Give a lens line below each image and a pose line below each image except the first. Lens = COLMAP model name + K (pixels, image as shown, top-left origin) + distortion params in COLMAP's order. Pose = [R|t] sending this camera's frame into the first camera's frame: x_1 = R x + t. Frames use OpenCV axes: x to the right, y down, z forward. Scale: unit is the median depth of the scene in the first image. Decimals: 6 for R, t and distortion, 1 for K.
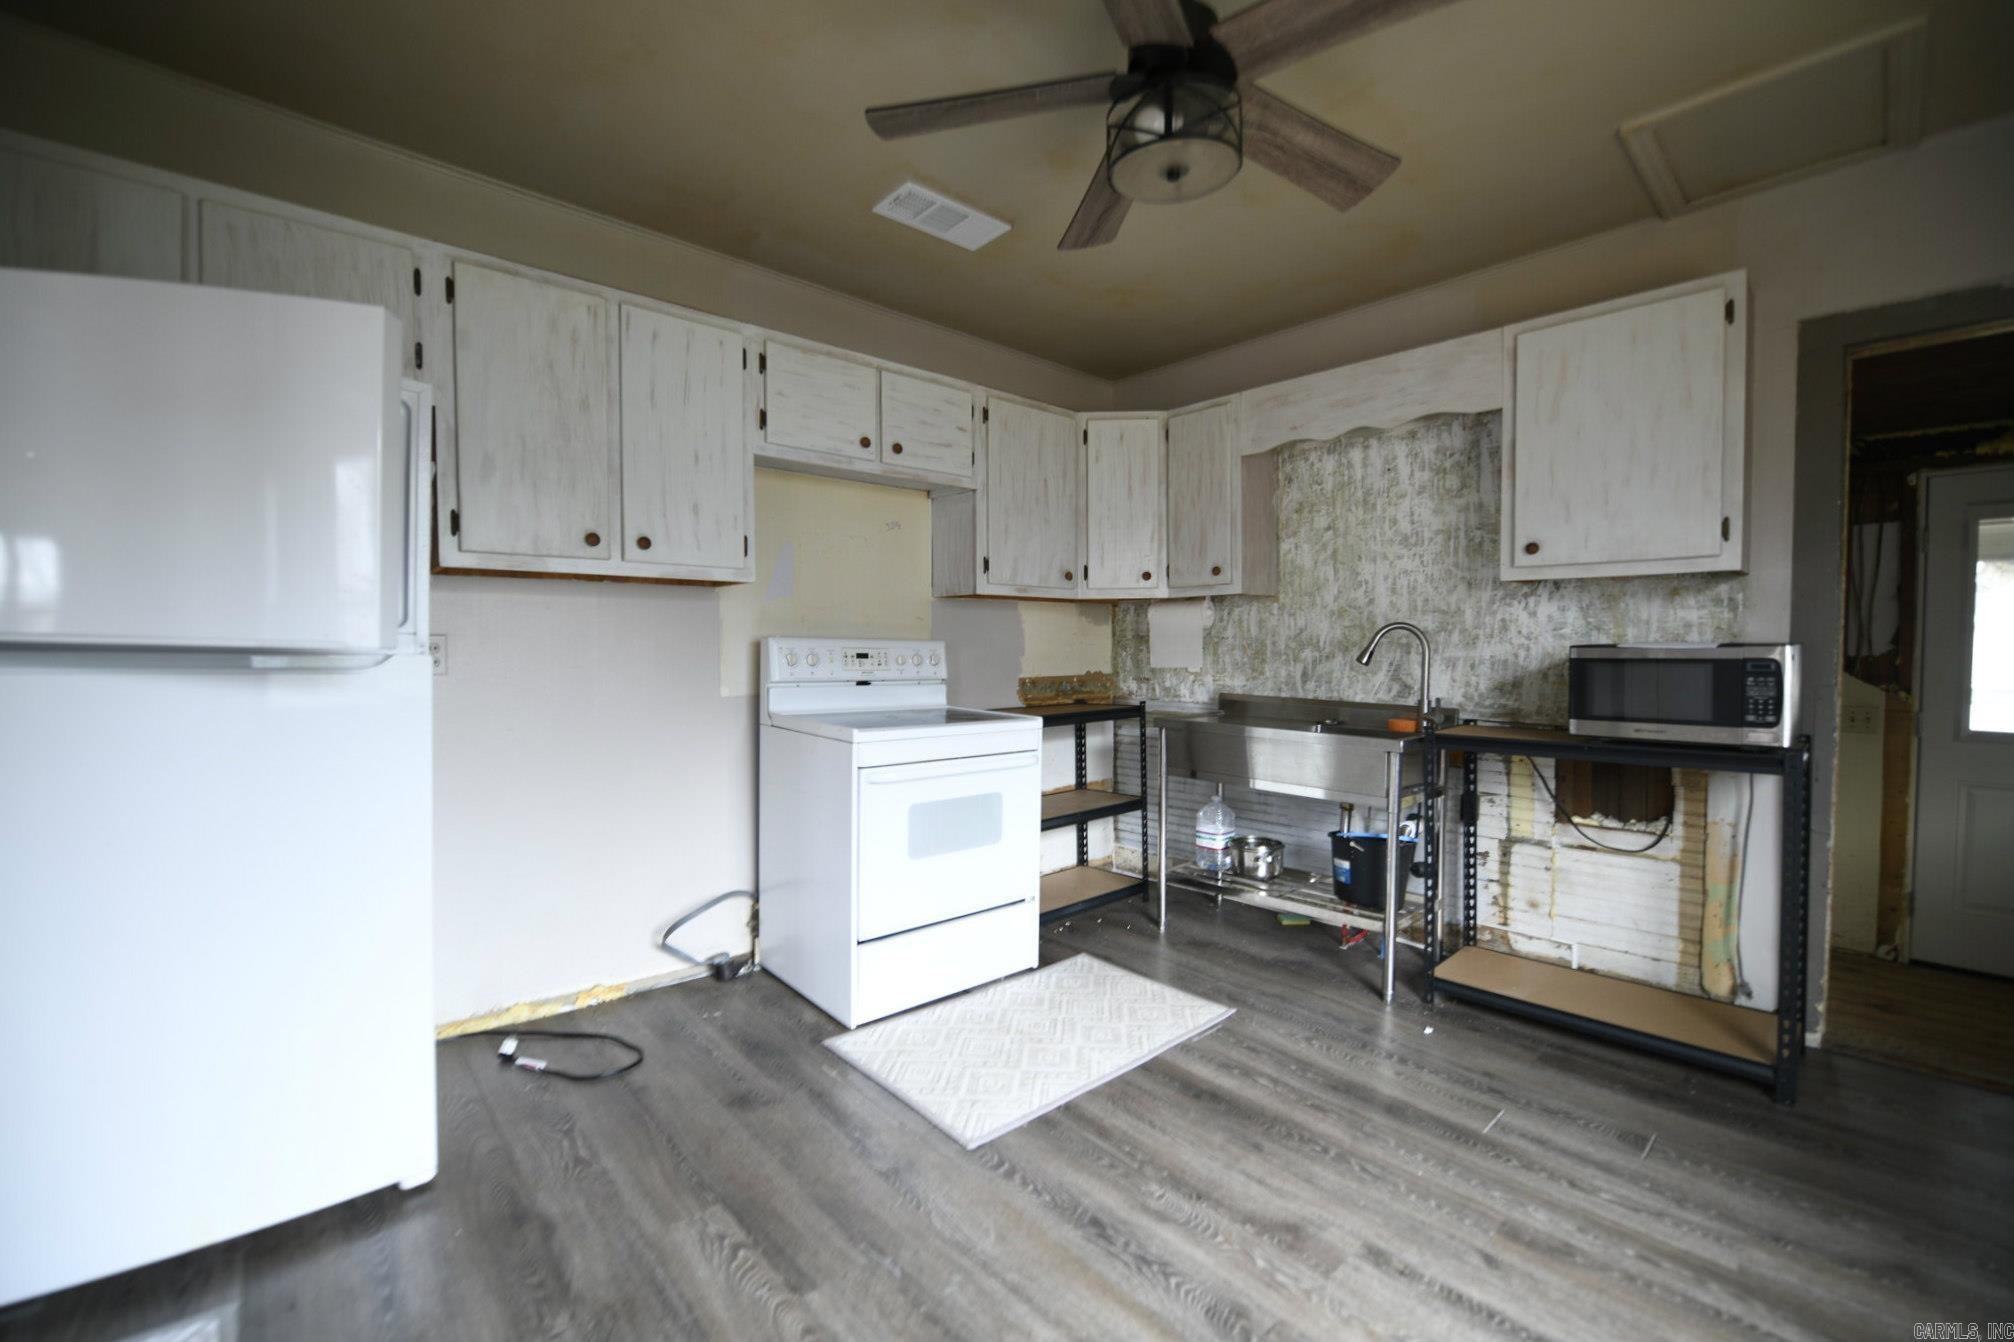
lens RADIAL K [[815.8, 0, 1003.1], [0, 815.8, 671.7], [0, 0, 1]] dist [-0.012681, -0.004006]
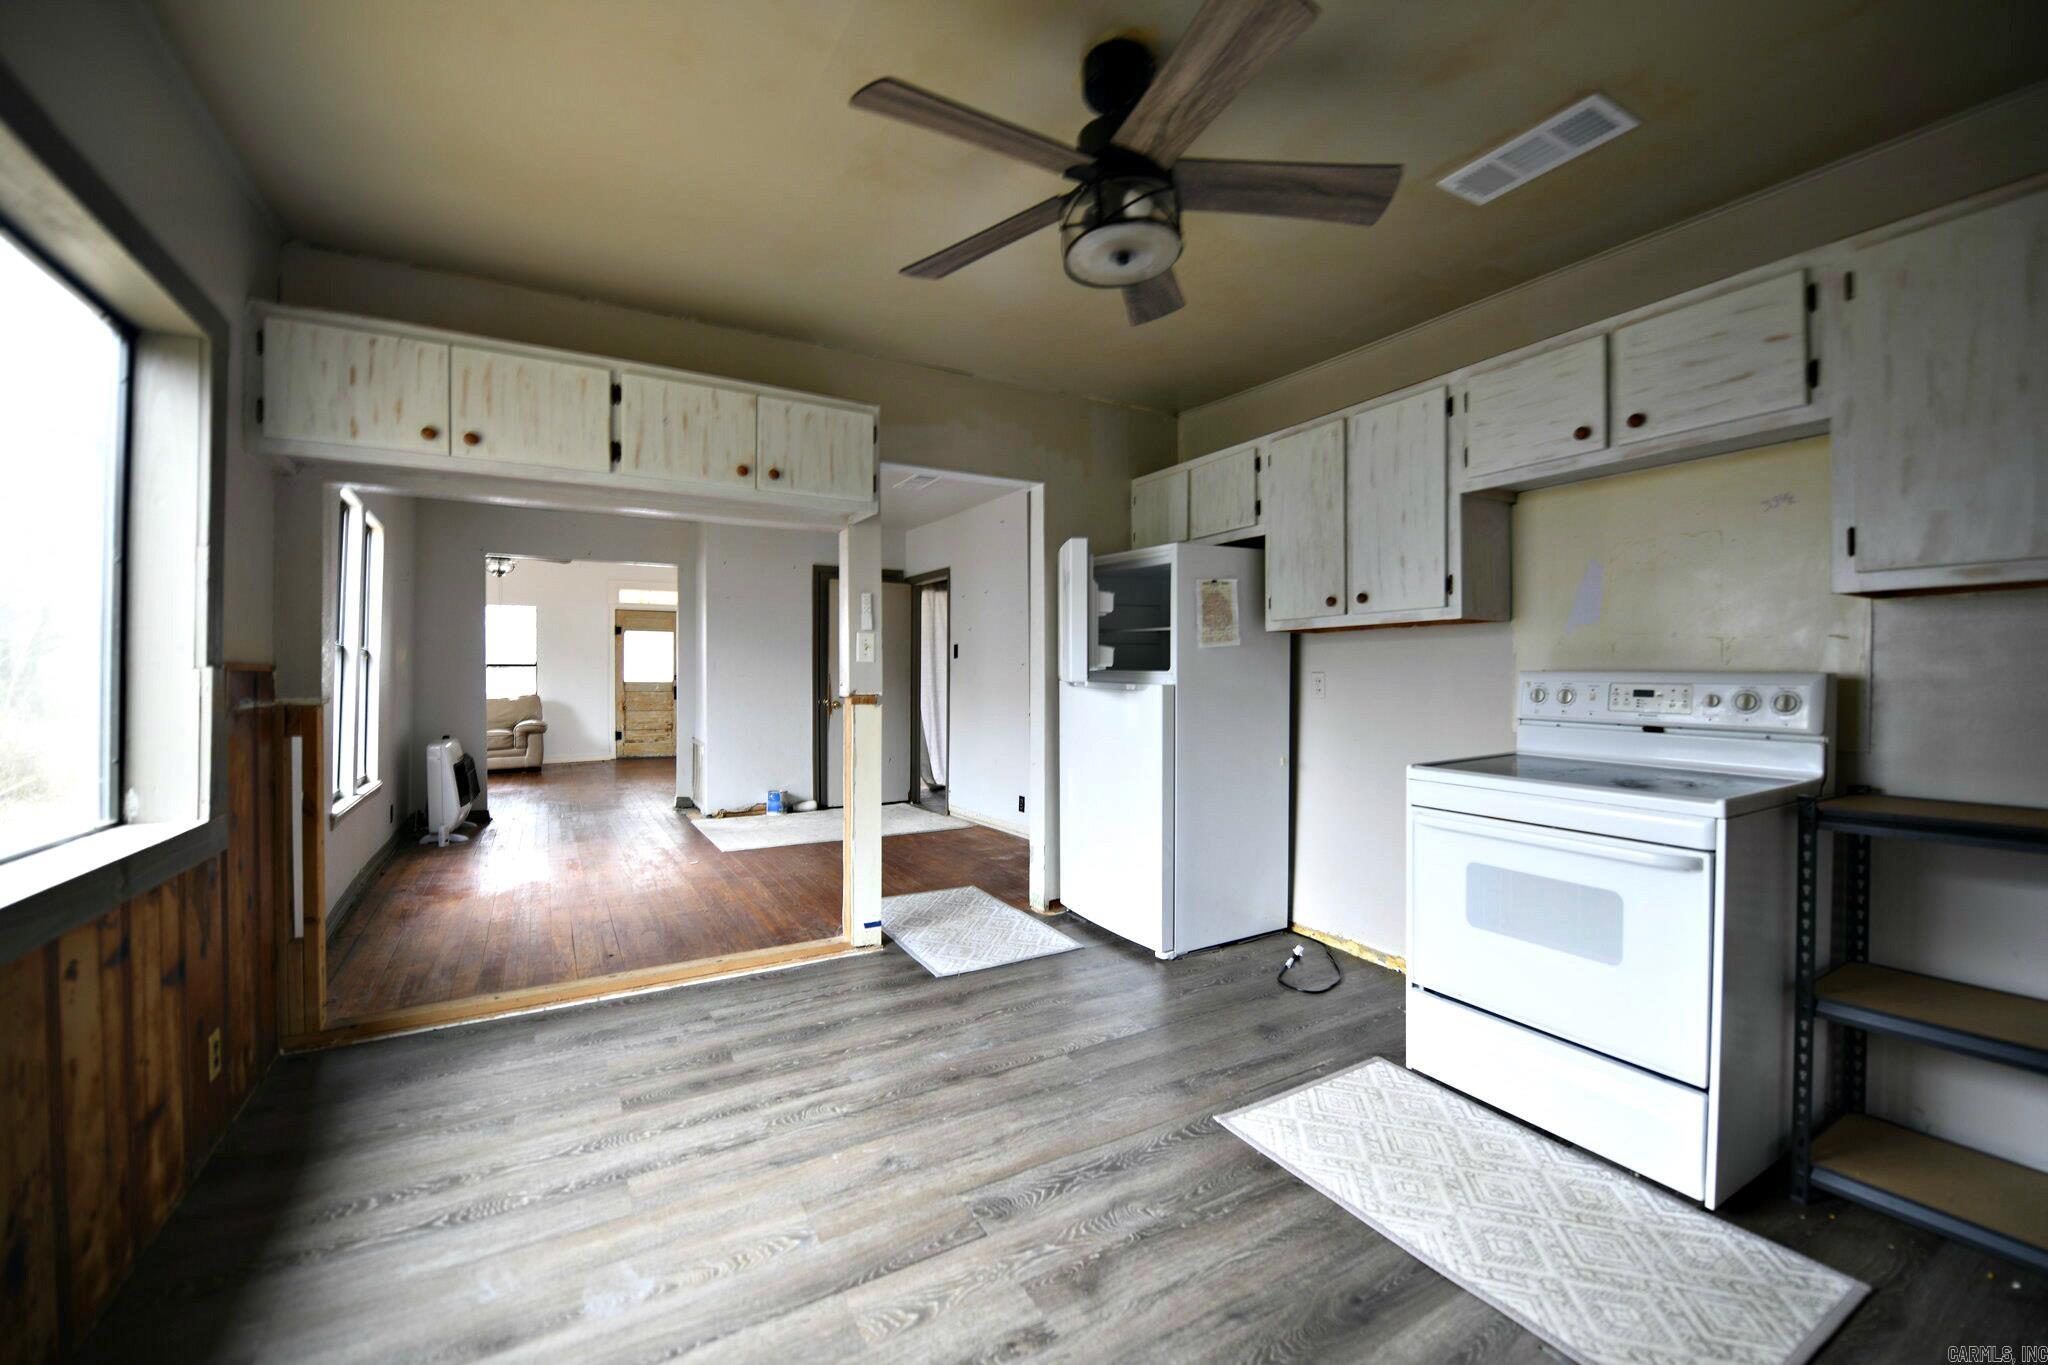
lens RADIAL K [[818.5, 0, 1024.2], [0, 818.5, 678.0], [0, 0, 1]] dist [-0.014307, -0.000387]
pose [[-0.196471, 0.001688, -0.980508, 0.735425], [-0.027941, 0.999583, 0.007319, -0.024502], [0.980111, 0.028835, -0.196342, 0.607214]]
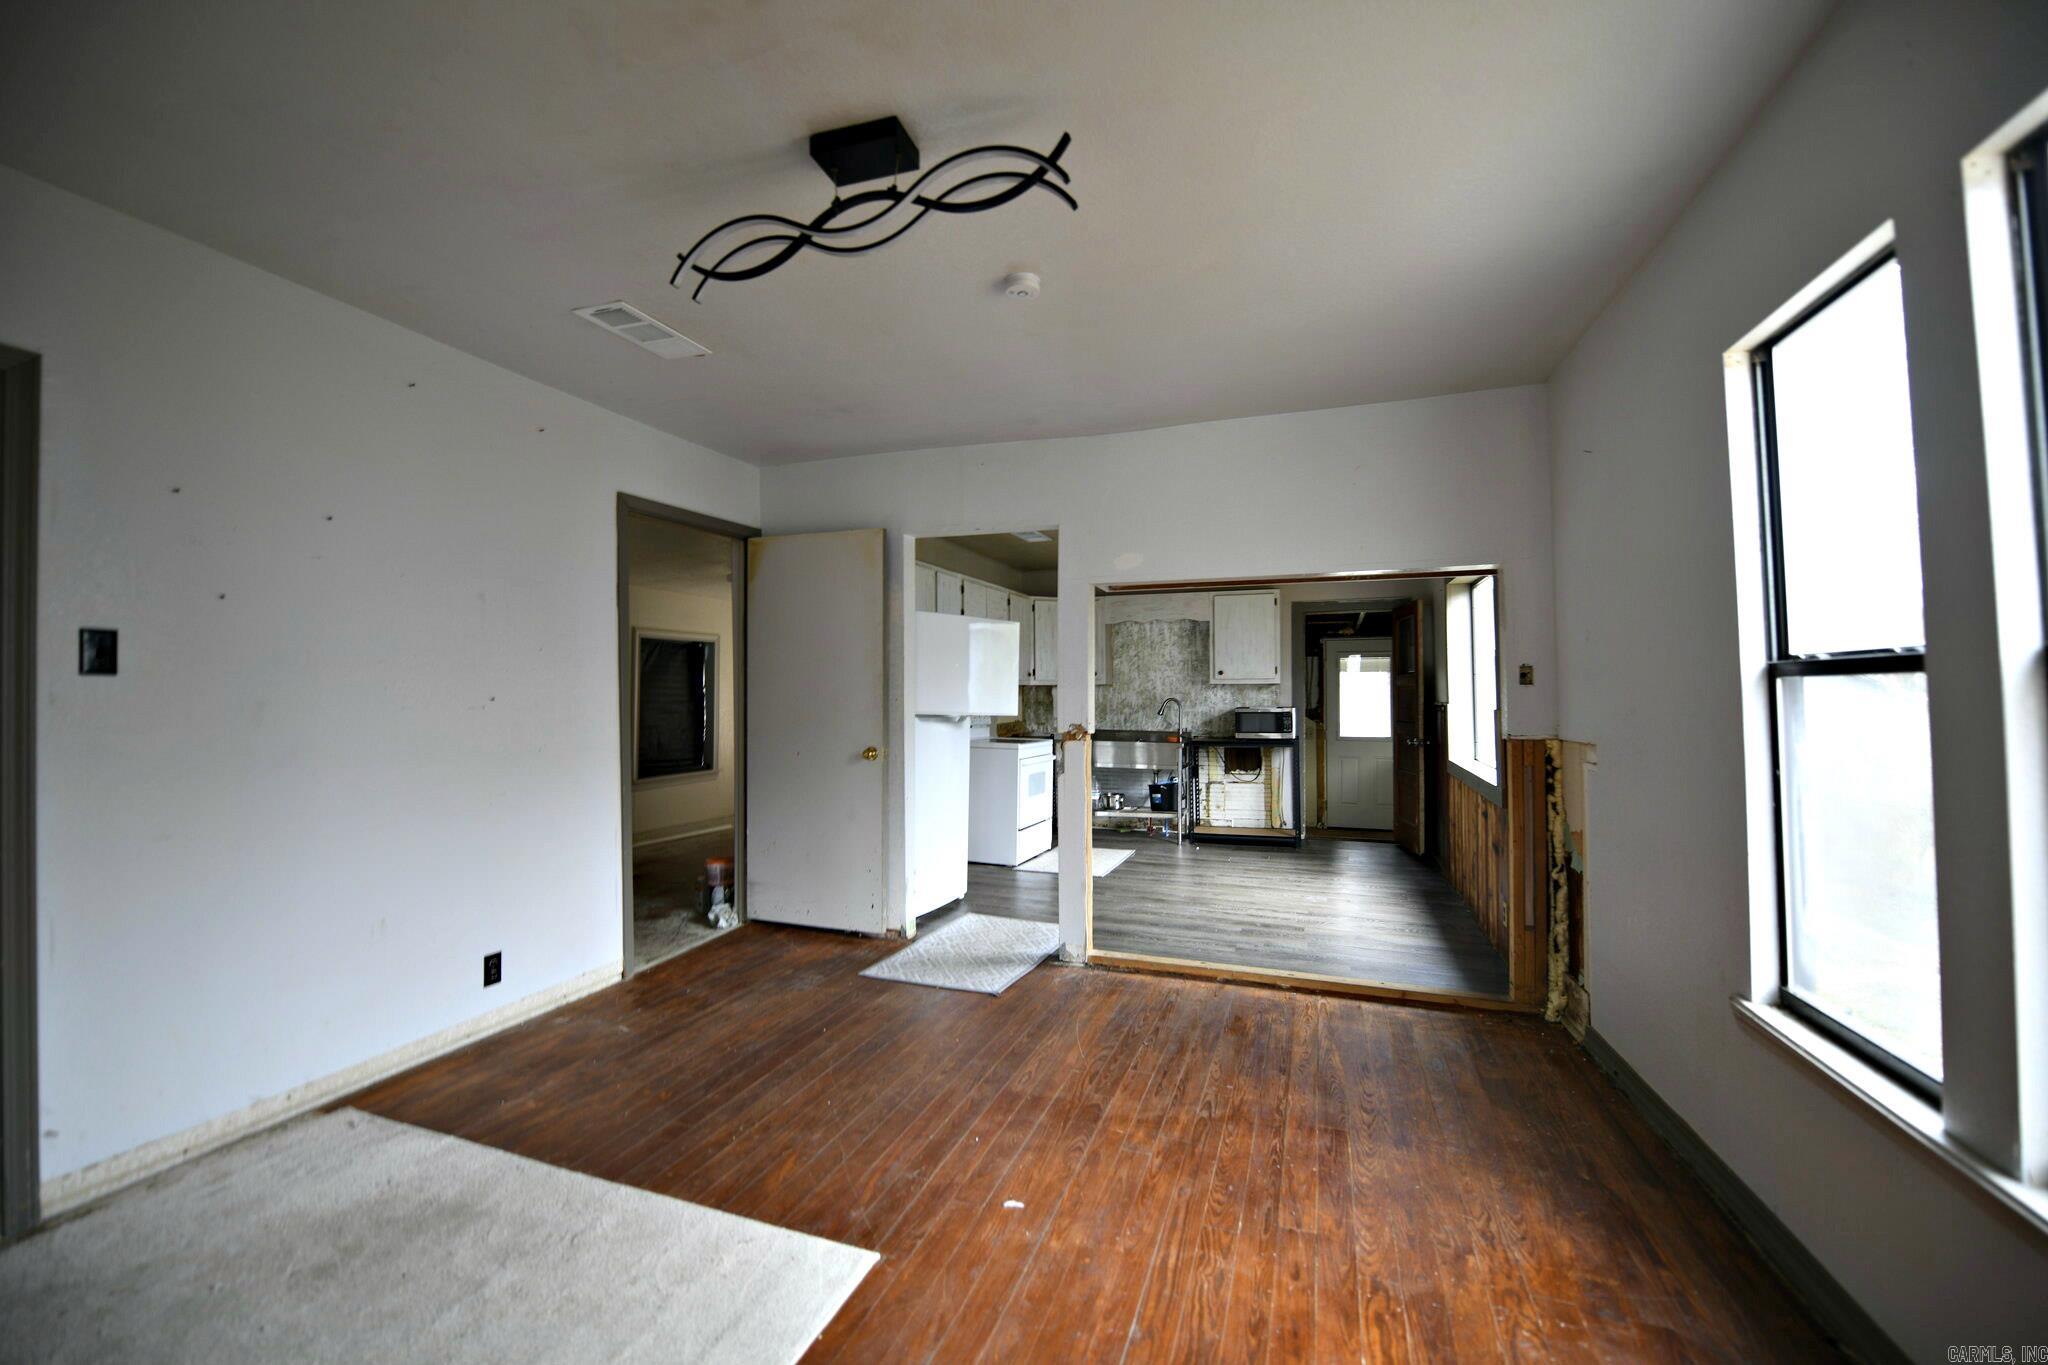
lens RADIAL K [[808.3, 0, 1019.7], [0, 808.3, 680.8], [0, 0, 1]] dist [-0.012013, -0.008646]
pose [[0.884796, 0.006254, 0.465937, -1.110600], [0.016811, 0.998831, -0.045330, -0.008924], [-0.465676, 0.047941, 0.883656, -1.003853]]
